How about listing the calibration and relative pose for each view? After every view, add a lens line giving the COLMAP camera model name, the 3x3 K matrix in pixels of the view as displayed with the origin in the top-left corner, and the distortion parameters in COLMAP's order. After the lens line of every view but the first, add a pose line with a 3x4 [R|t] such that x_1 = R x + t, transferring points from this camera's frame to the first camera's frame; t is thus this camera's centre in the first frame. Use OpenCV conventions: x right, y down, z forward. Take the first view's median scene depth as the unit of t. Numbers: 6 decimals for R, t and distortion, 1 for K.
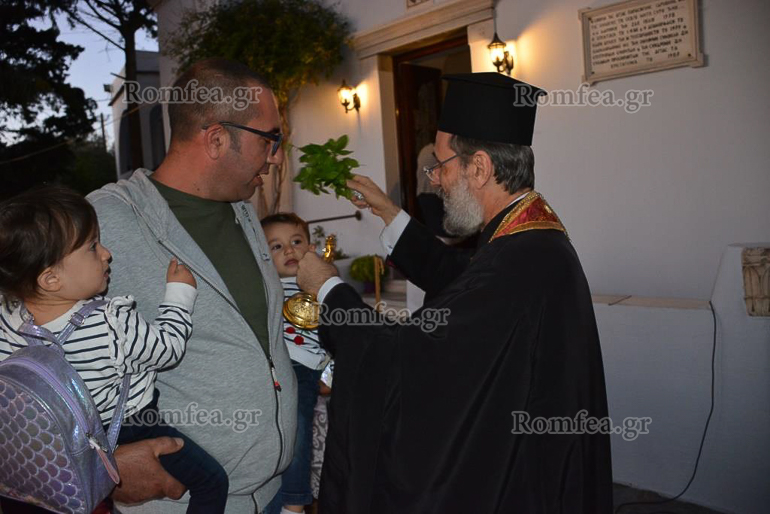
lens RADIAL K [[600.8, 0, 385.0], [0, 600.8, 257.0], [0, 0, 1]] dist [-0.148085, 0.099528]
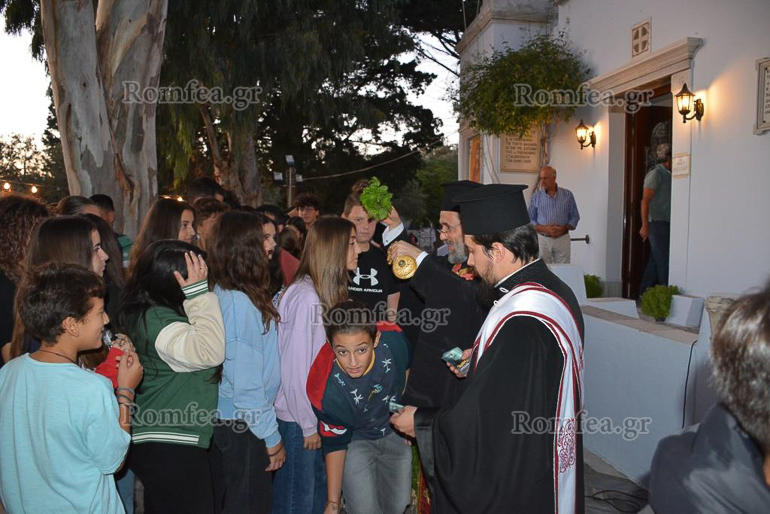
lens RADIAL K [[615.1, 0, 385.0], [0, 615.1, 257.0], [0, 0, 1]] dist [-0.143885, 0.110620]
pose [[0.818433, 0.106402, -0.564664, 0.346169], [-0.114462, 0.993200, 0.021250, -0.020138], [0.563085, 0.047241, 0.825047, -0.181164]]
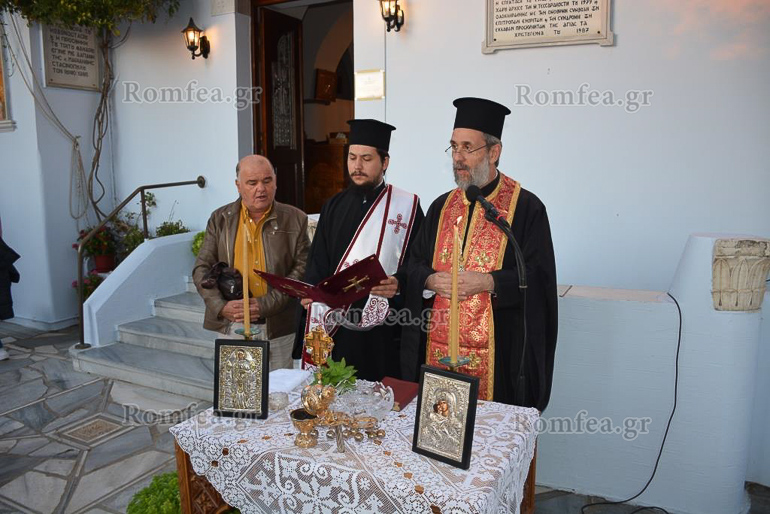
lens RADIAL K [[615.1, 0, 385.0], [0, 615.1, 257.0], [0, 0, 1]] dist [-0.143885, 0.110620]
pose [[0.944179, 0.012578, 0.329192, -0.096111], [-0.027205, 0.998835, 0.039865, -0.004705], [-0.328307, -0.046595, 0.943421, 0.117204]]
